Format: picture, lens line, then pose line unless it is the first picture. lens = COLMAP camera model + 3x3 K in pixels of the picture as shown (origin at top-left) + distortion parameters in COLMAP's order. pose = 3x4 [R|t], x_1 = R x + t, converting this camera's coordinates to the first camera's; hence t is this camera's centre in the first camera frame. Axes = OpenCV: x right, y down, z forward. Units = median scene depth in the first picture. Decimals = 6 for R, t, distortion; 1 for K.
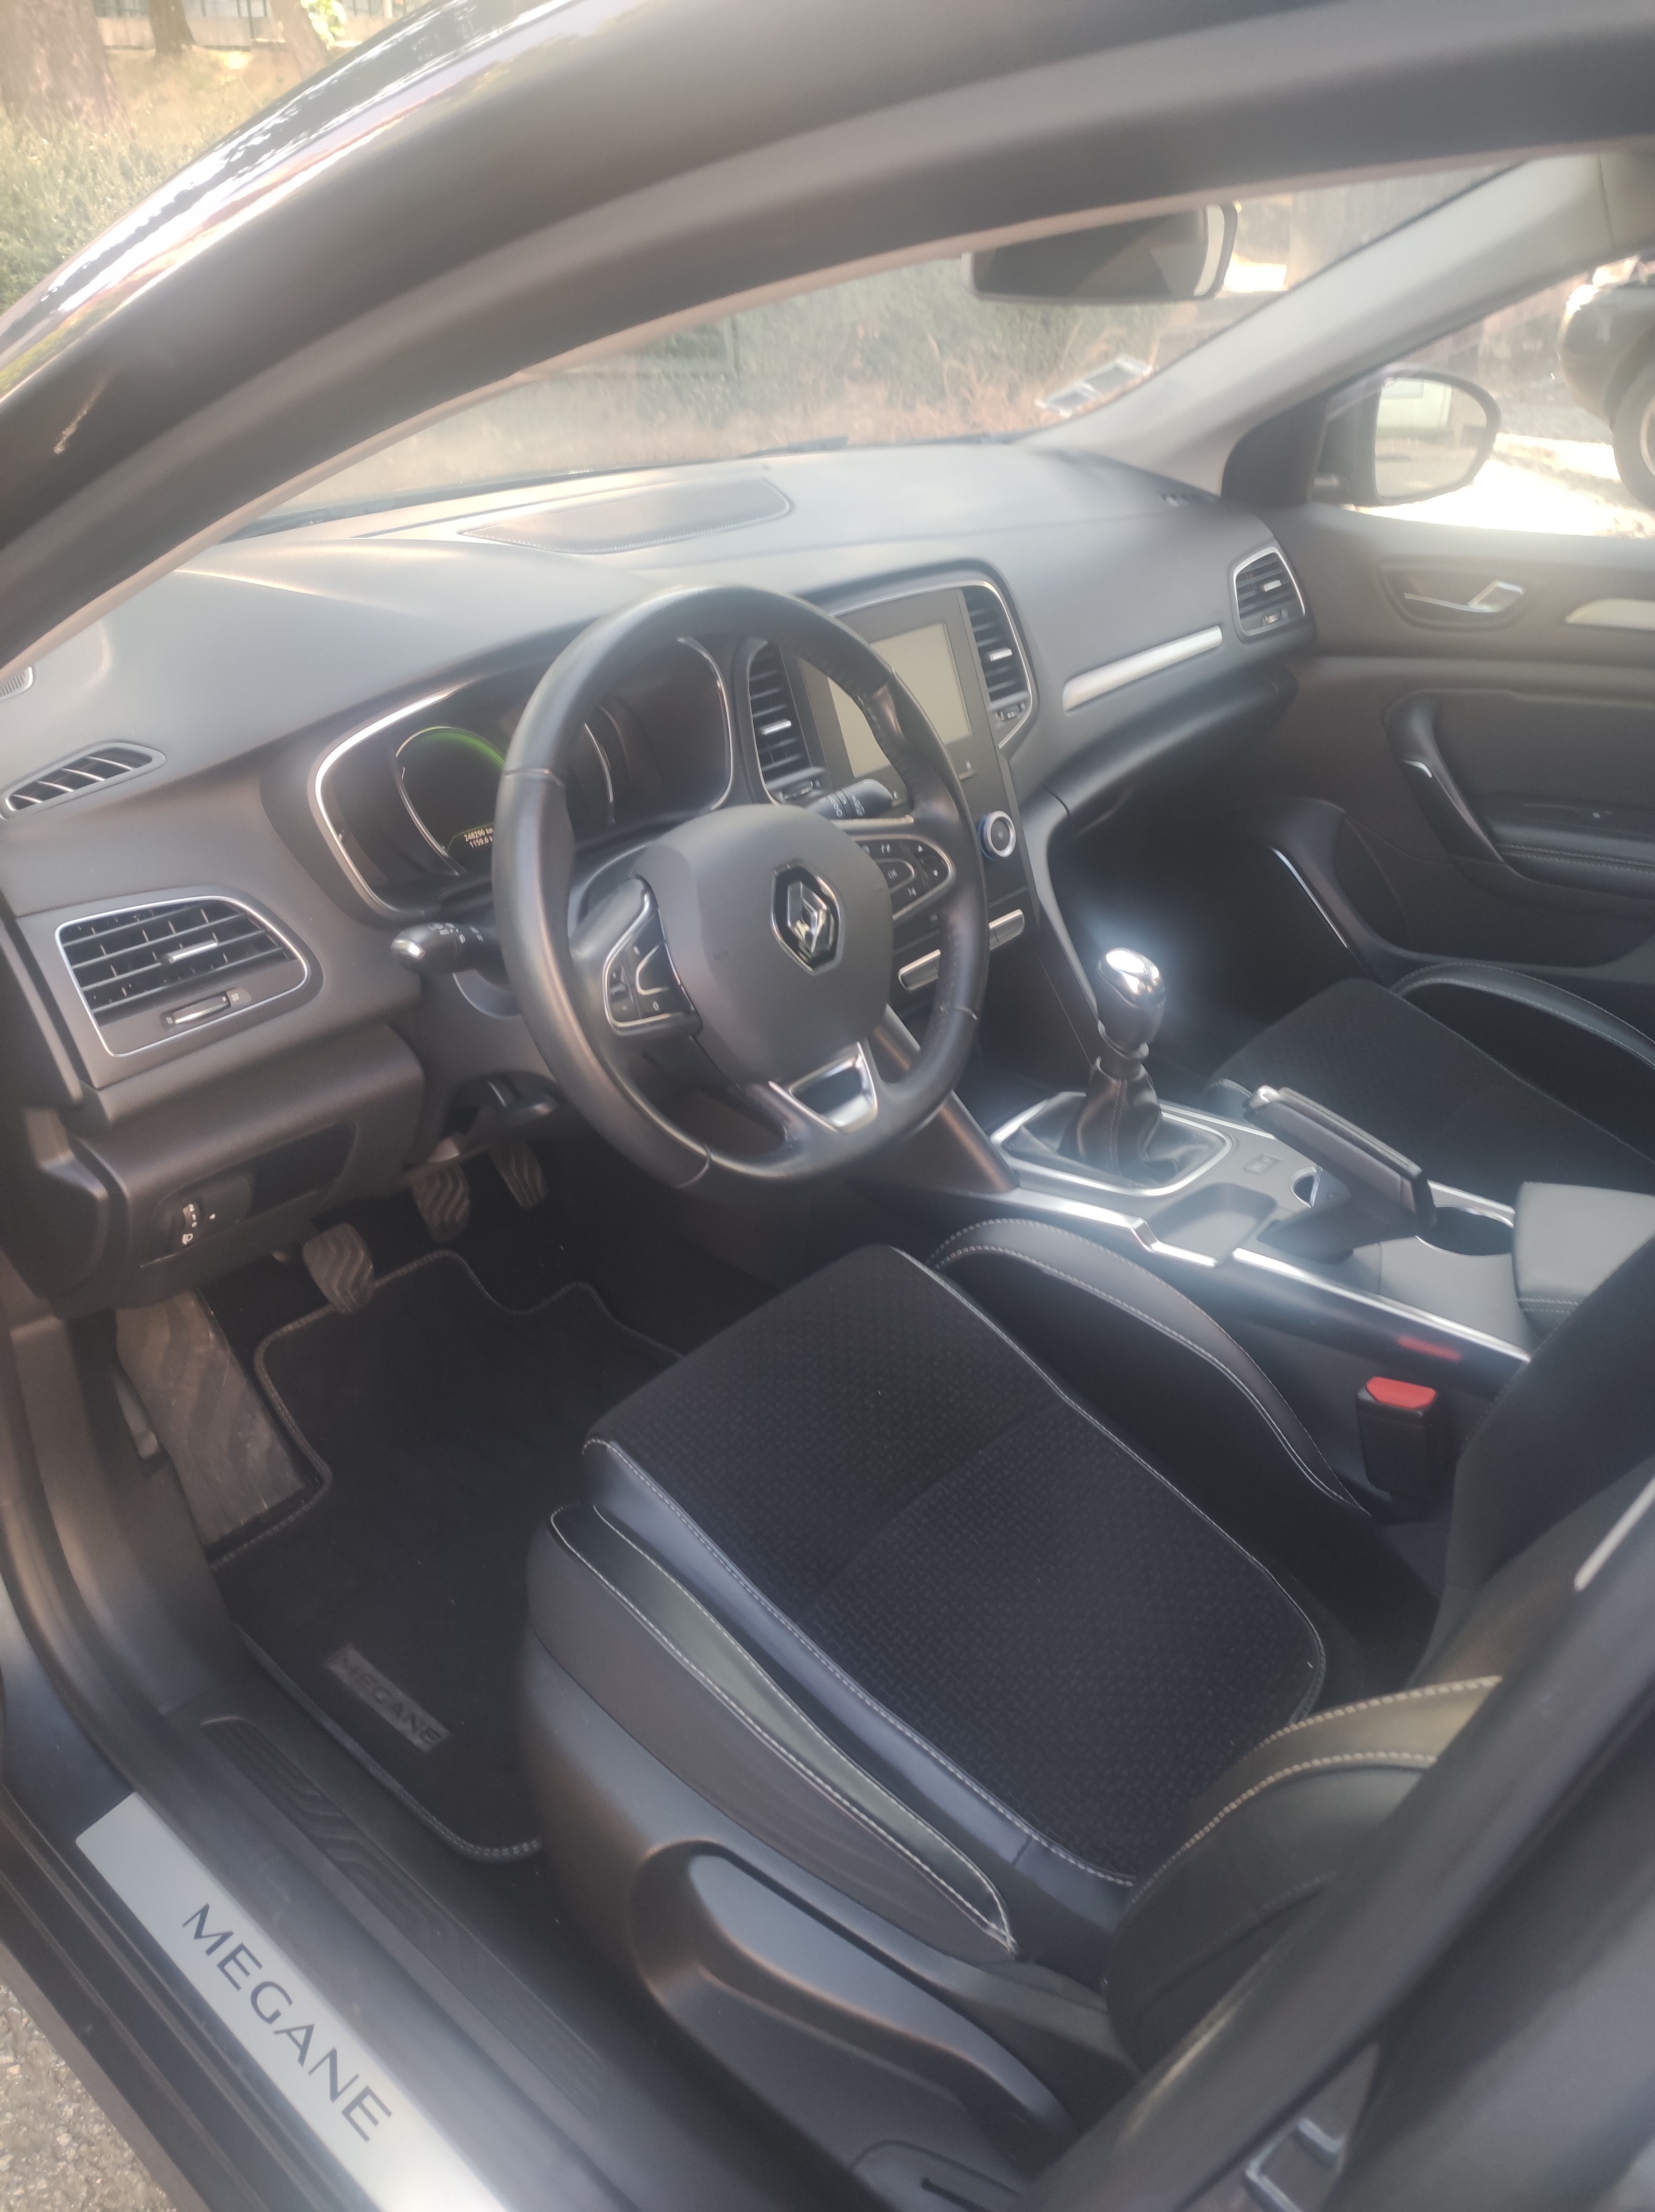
lens RADIAL K [[1620.7, 0, 828.1], [0, 1620.7, 1116.1], [0, 0, 1]] dist [0.077131, -0.061984]
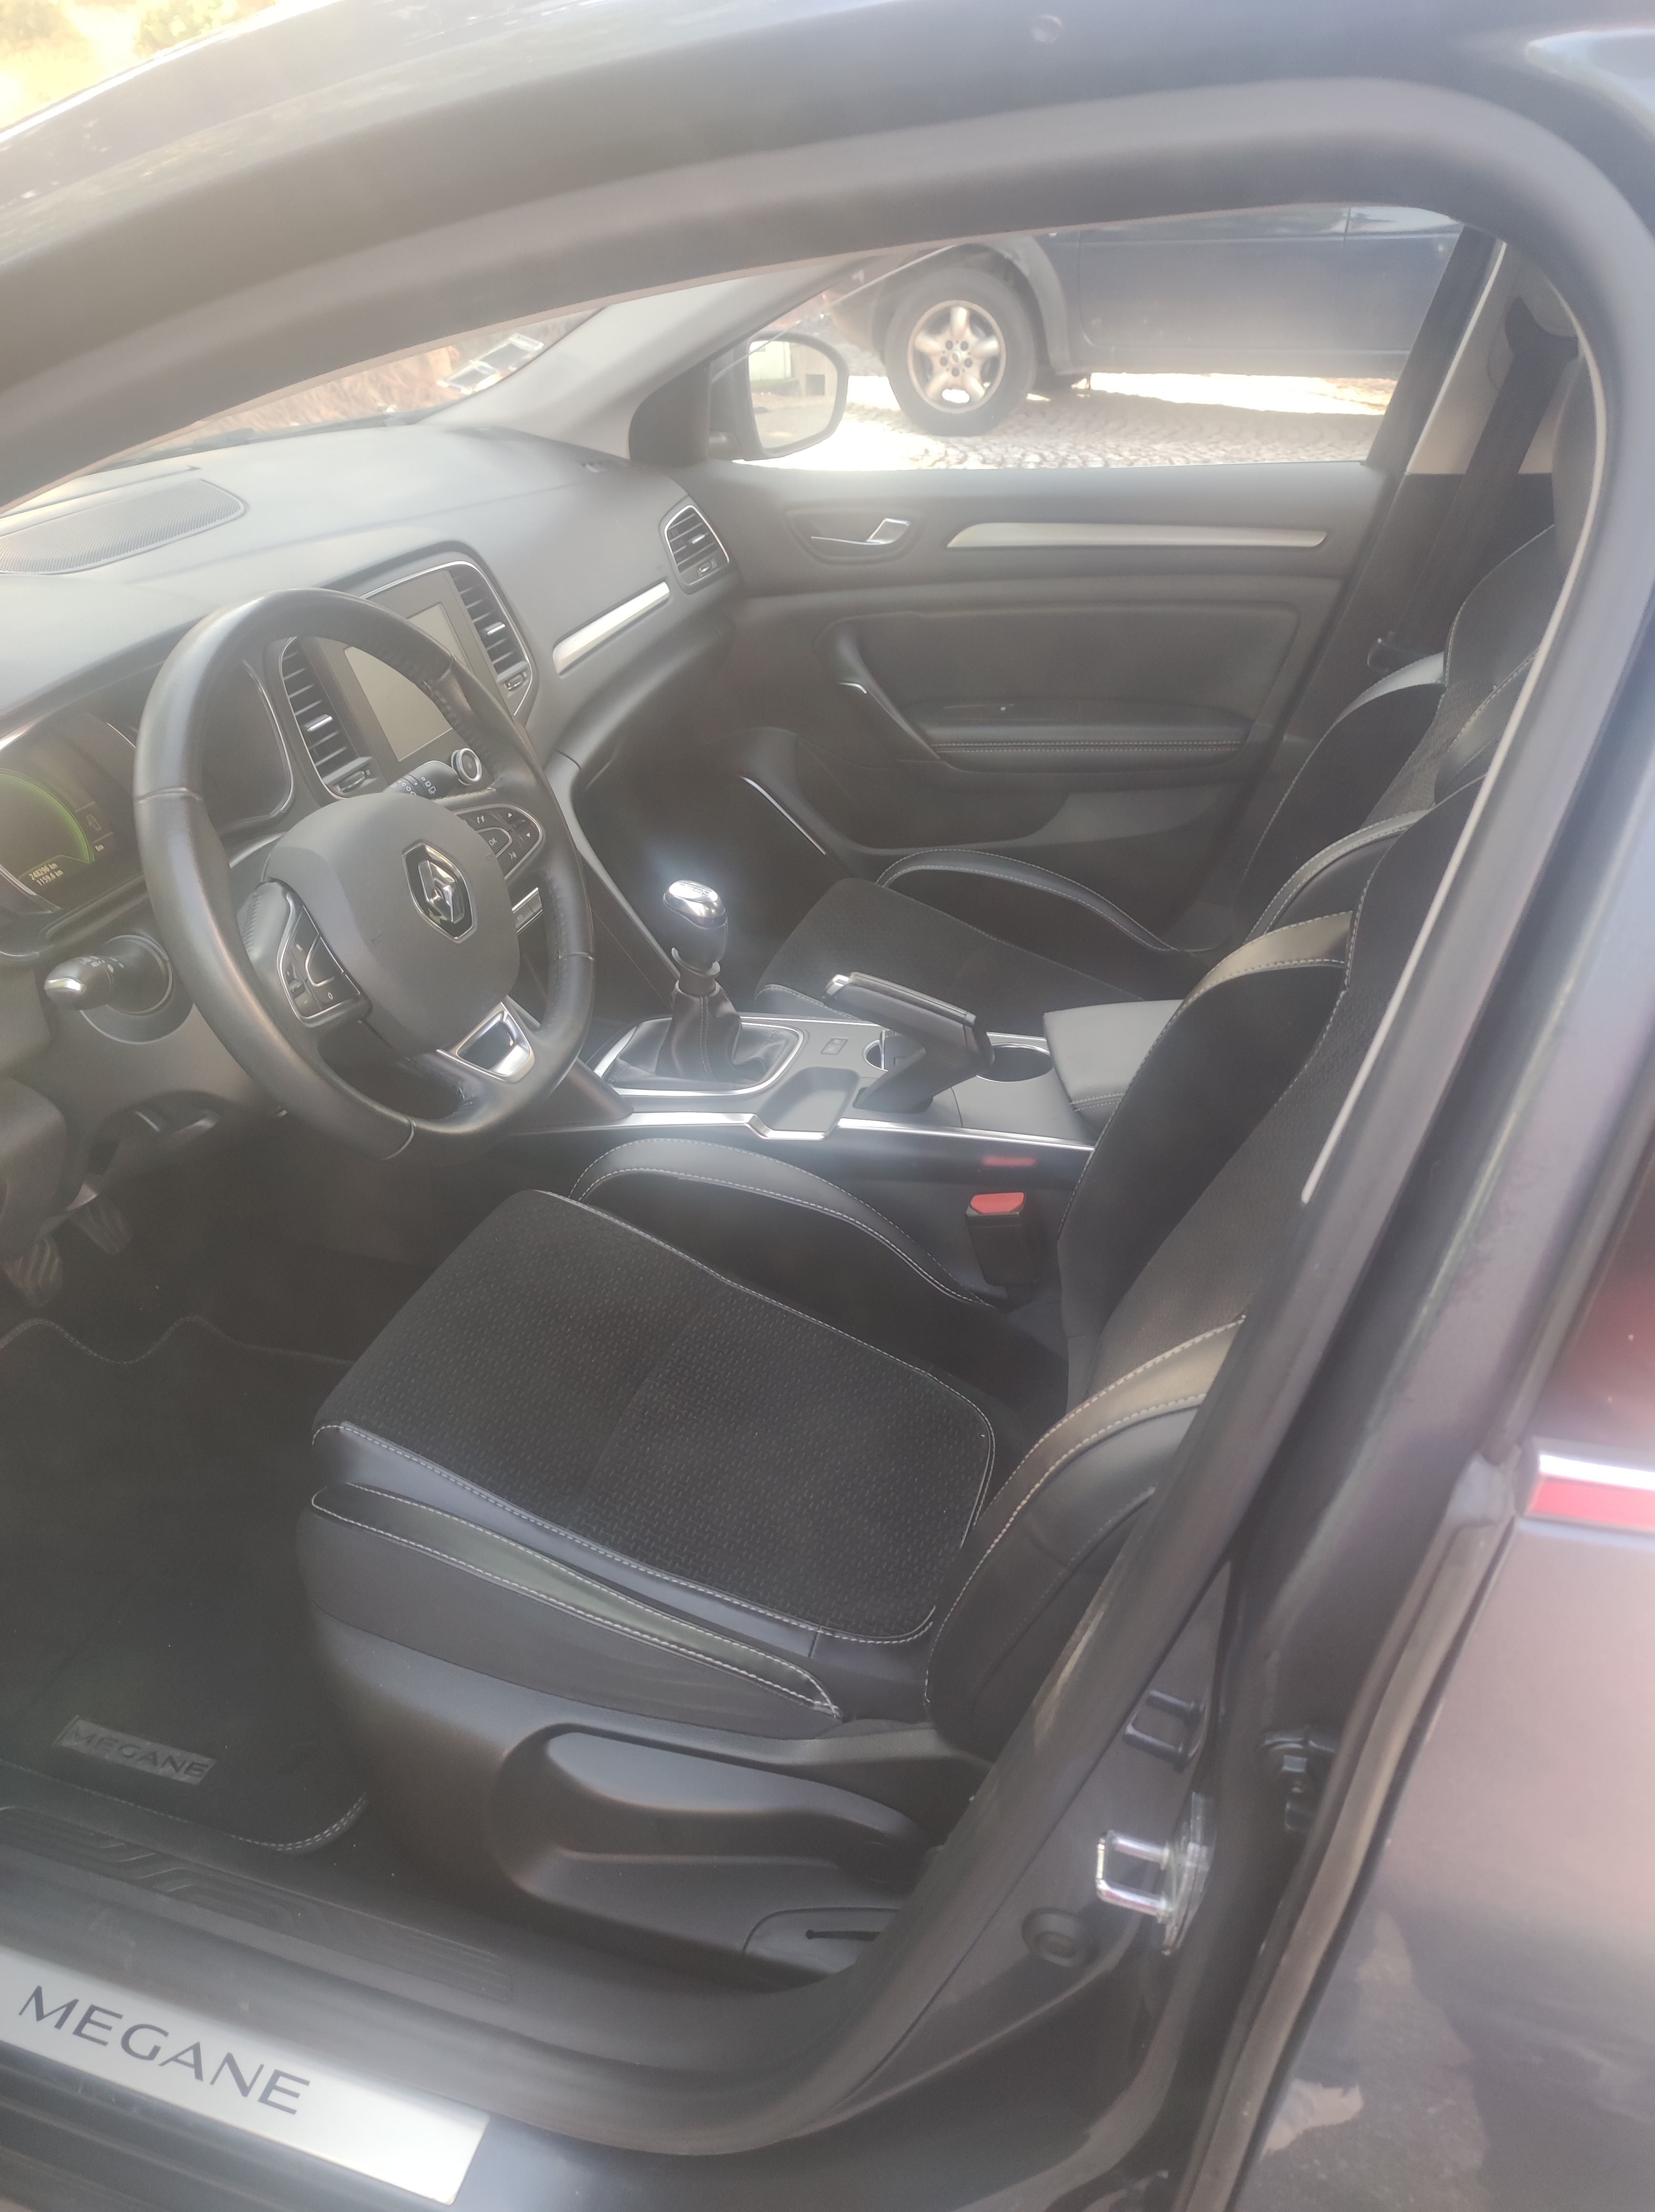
lens RADIAL K [[1610.4, 0, 829.8], [0, 1610.4, 1111.4], [0, 0, 1]] dist [0.040555, 0.038980]
pose [[0.923187, -0.216170, 0.317798, -0.117010], [0.208928, 0.976260, 0.057138, 0.009954], [-0.322605, 0.013648, 0.946435, -0.074071]]
